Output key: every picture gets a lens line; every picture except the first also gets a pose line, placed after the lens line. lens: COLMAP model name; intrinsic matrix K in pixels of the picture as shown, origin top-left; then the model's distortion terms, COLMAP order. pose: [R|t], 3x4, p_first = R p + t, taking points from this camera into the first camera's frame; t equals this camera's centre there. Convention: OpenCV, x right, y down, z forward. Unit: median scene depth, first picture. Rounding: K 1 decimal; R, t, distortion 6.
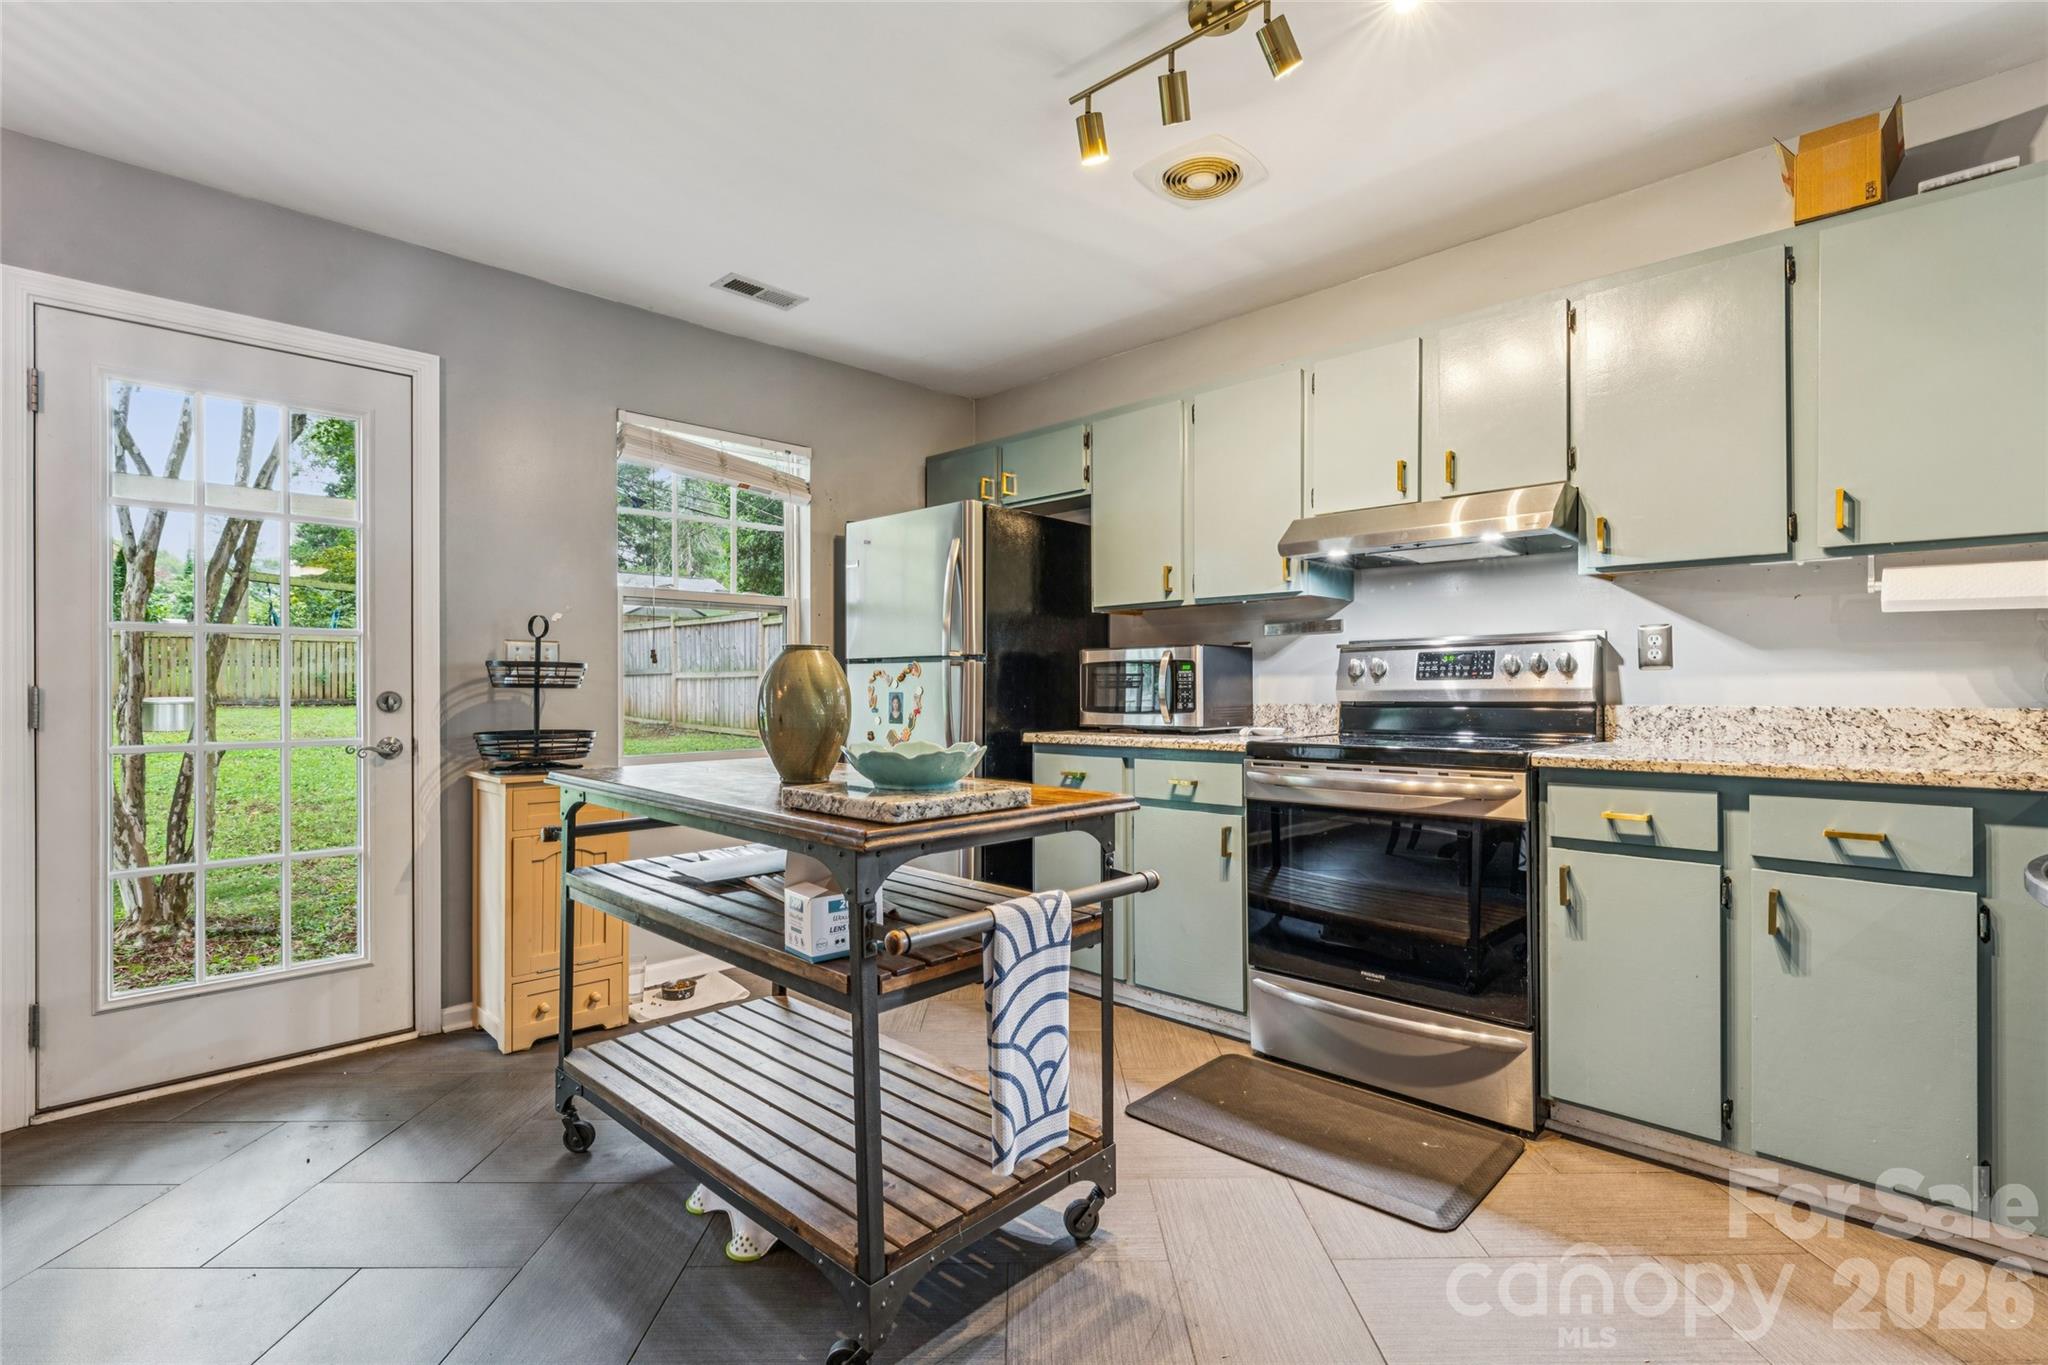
lens RADIAL K [[957.6, 0, 1028.2], [0, 957.6, 685.3], [0, 0, 1]] dist [-0.001701, 0.000062]
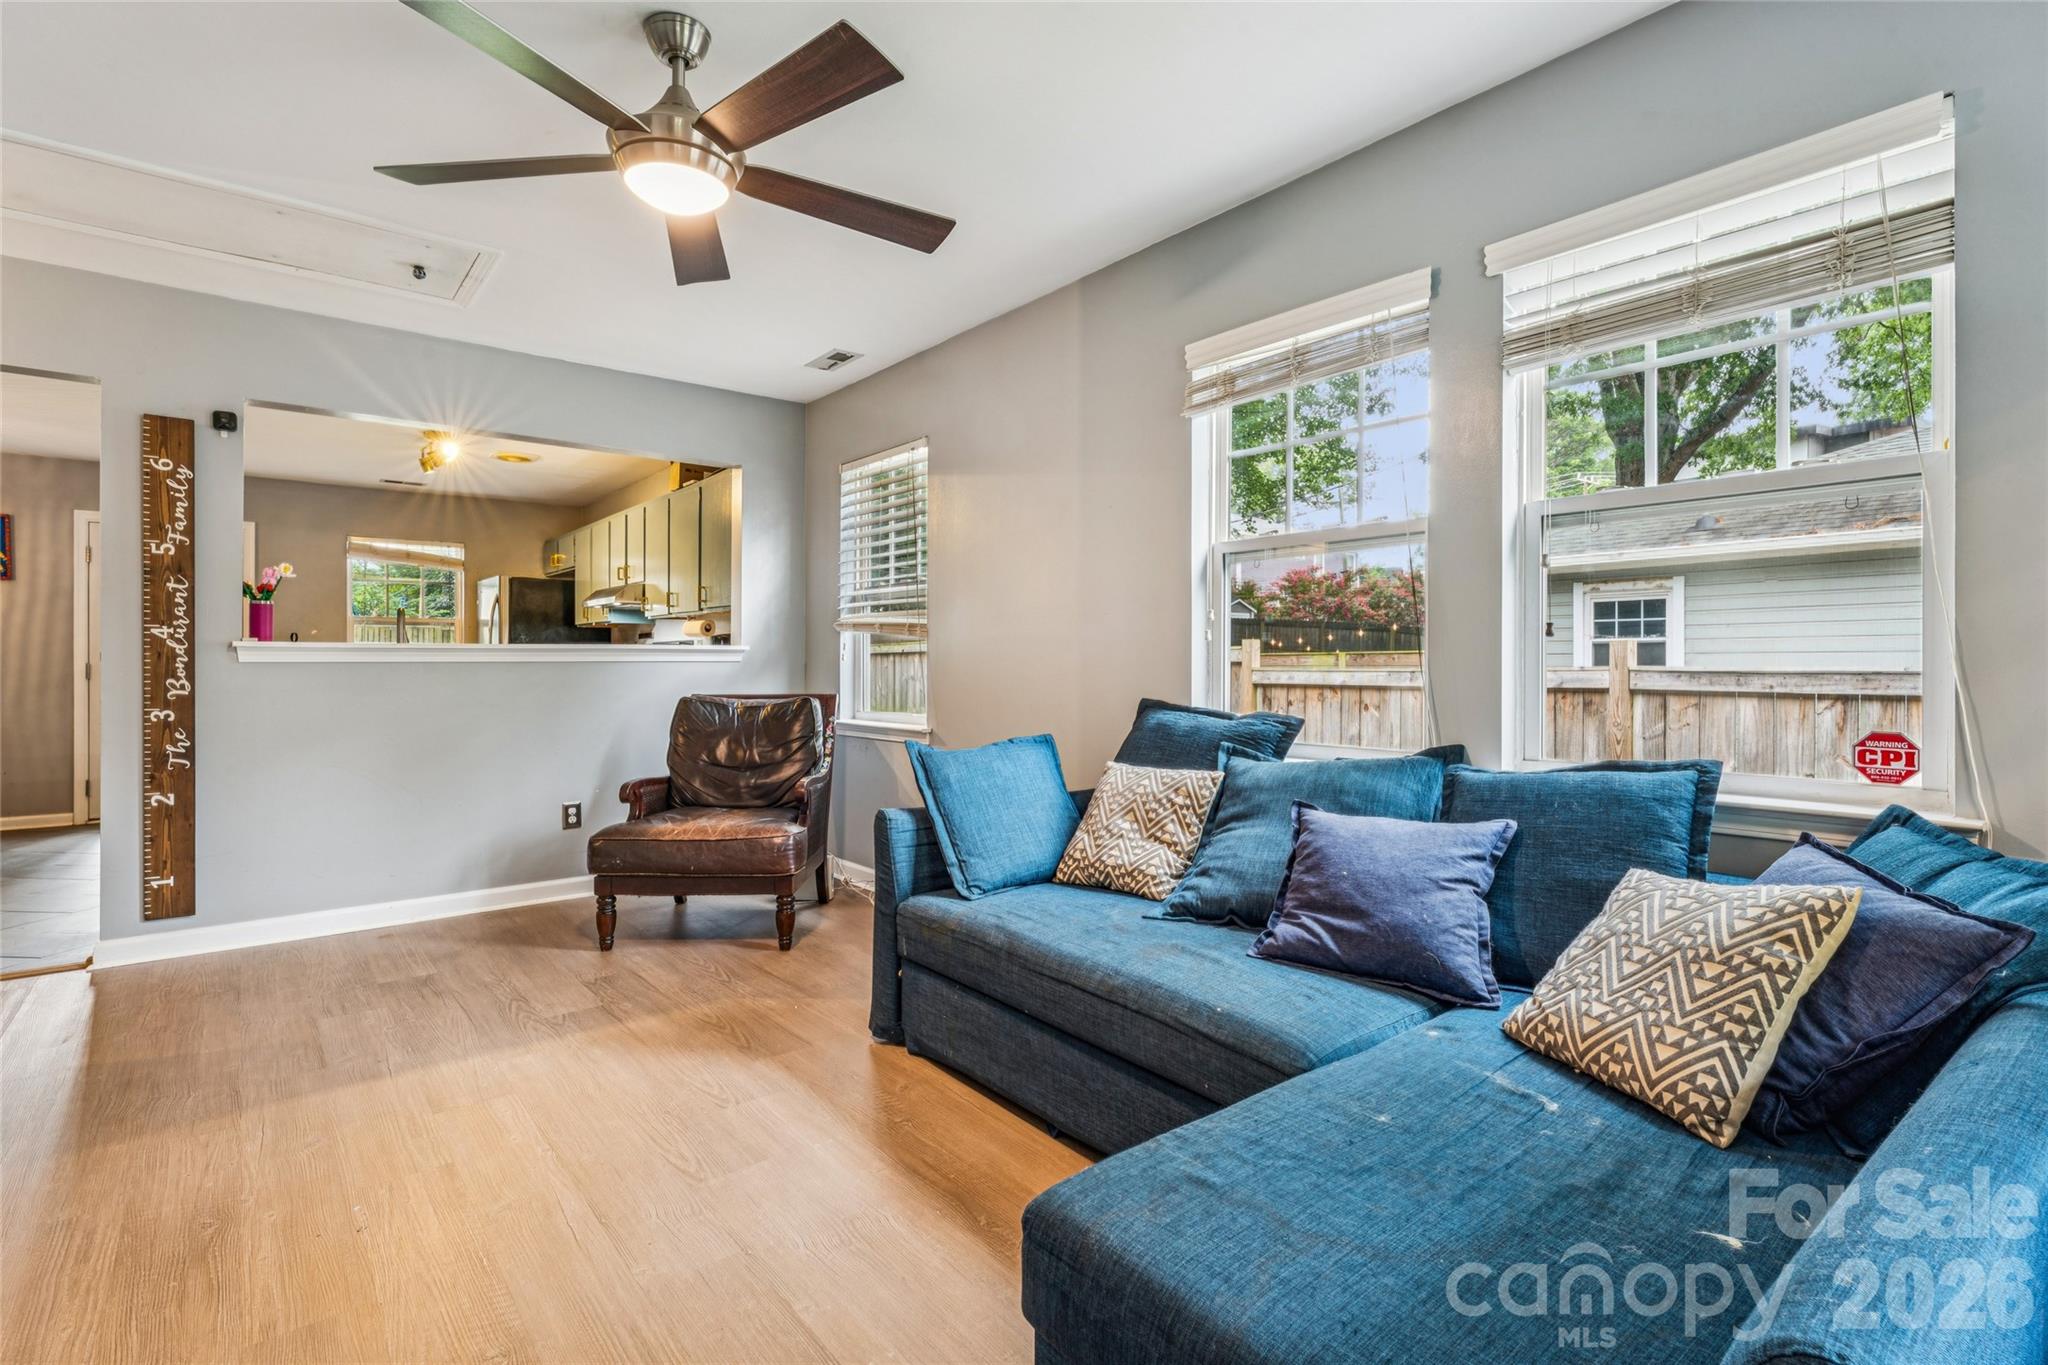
lens RADIAL K [[965.9, 0, 1031.2], [0, 965.9, 665.2], [0, 0, 1]] dist [-0.000495, 0.000282]
pose [[0.994286, 0.001865, -0.106731, 1.855806], [-0.001169, 0.999978, 0.006582, -0.011889], [0.106741, -0.006420, 0.994266, -1.407354]]
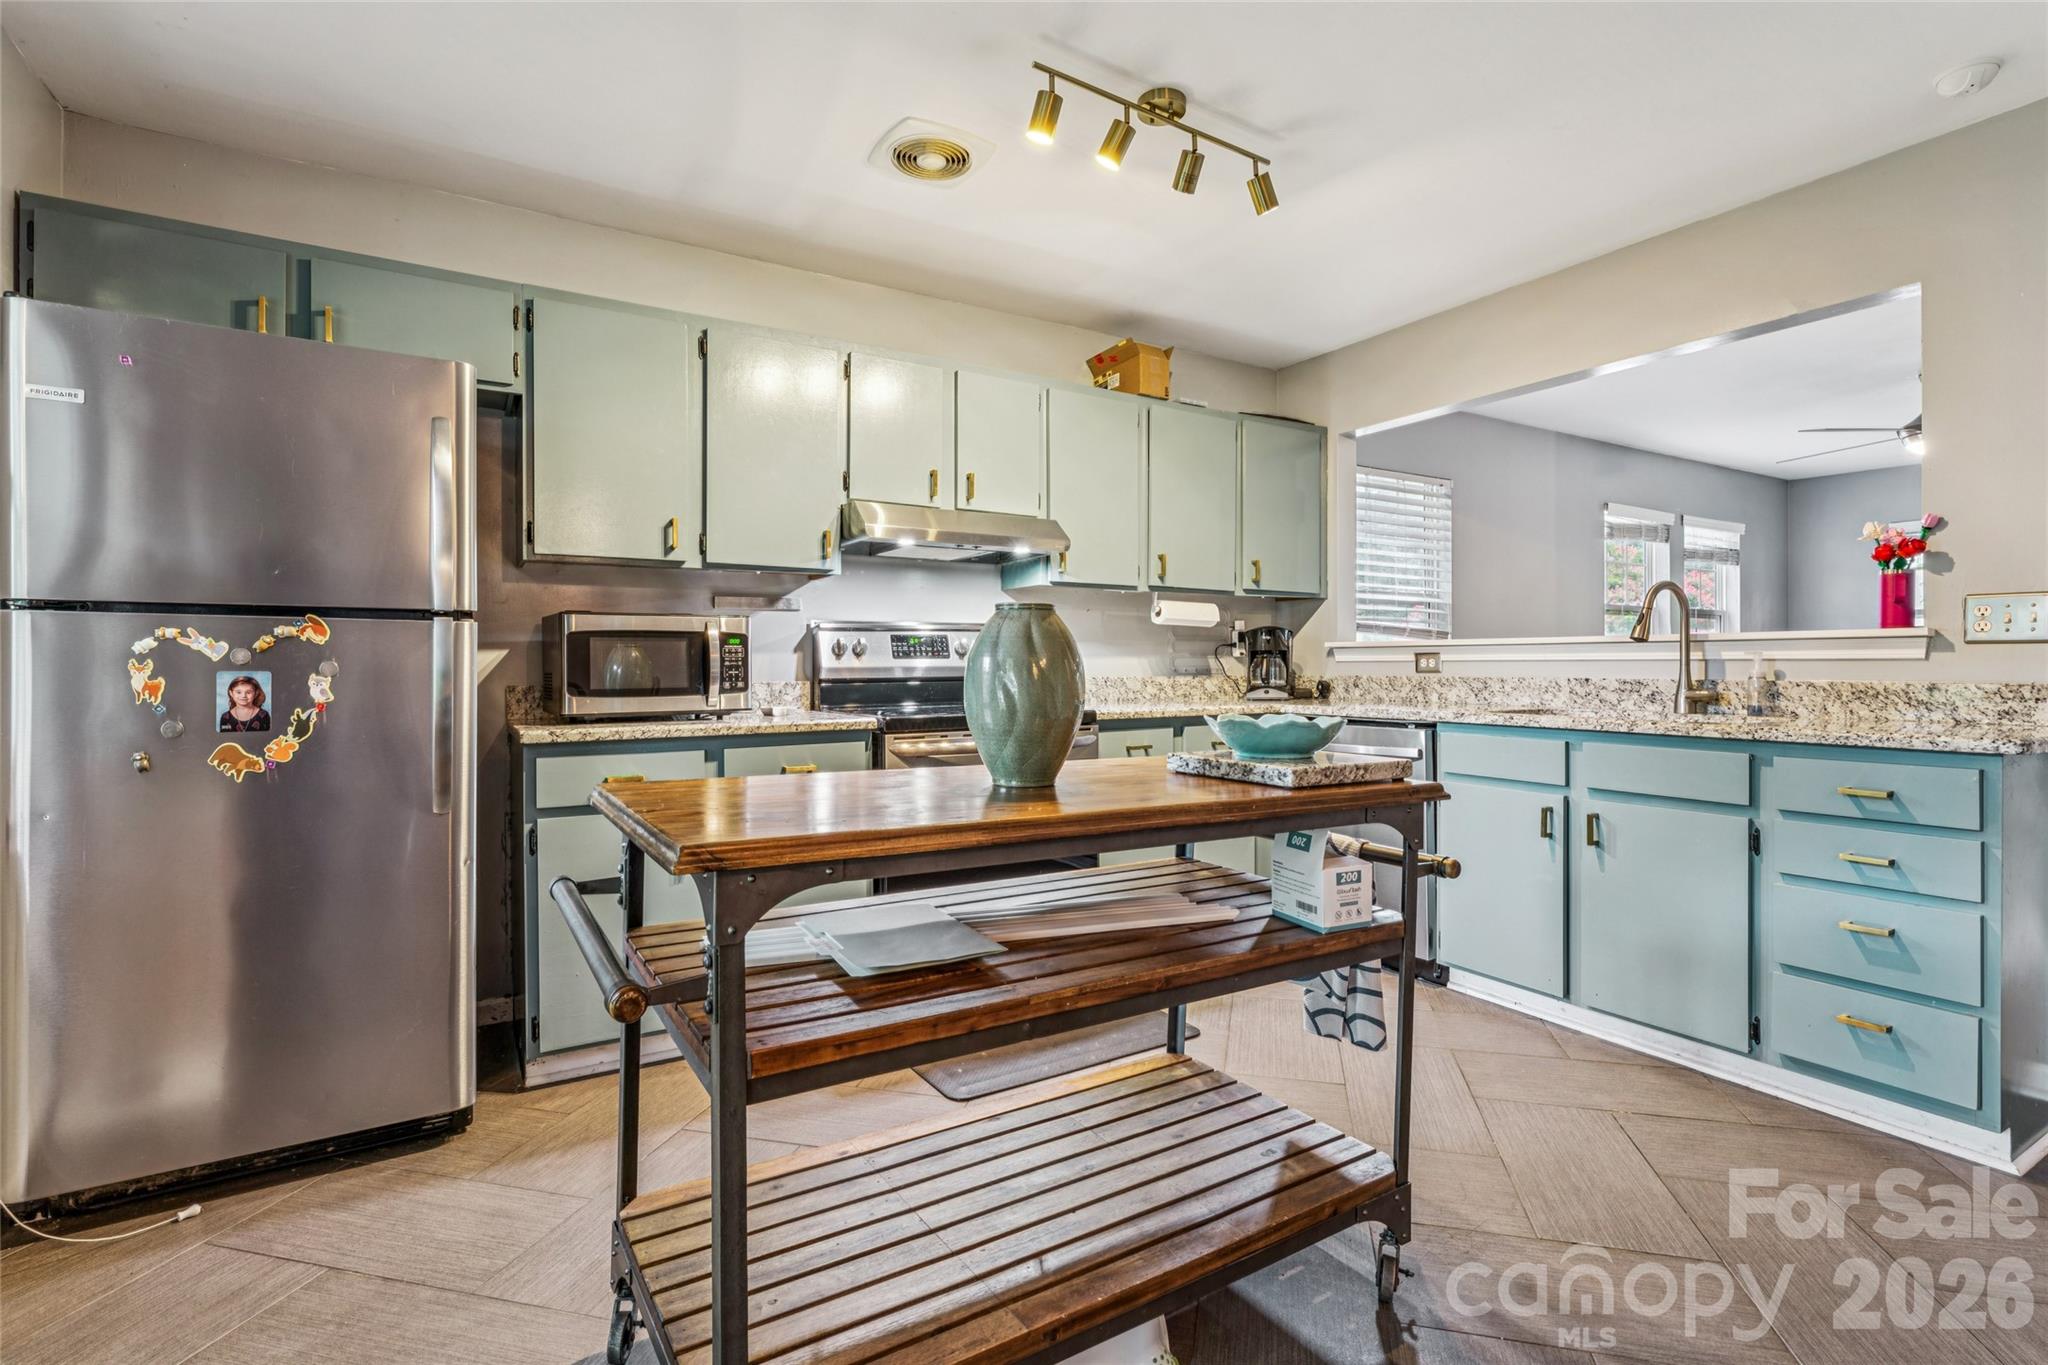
lens RADIAL K [[965.9, 0, 1031.2], [0, 965.9, 665.2], [0, 0, 1]] dist [-0.000495, 0.000282]
pose [[0.244367, 0.003830, 0.969675, -0.816687], [-0.001441, 0.999993, -0.003586, 0.007816], [-0.969682, -0.000521, 0.244371, 0.681072]]
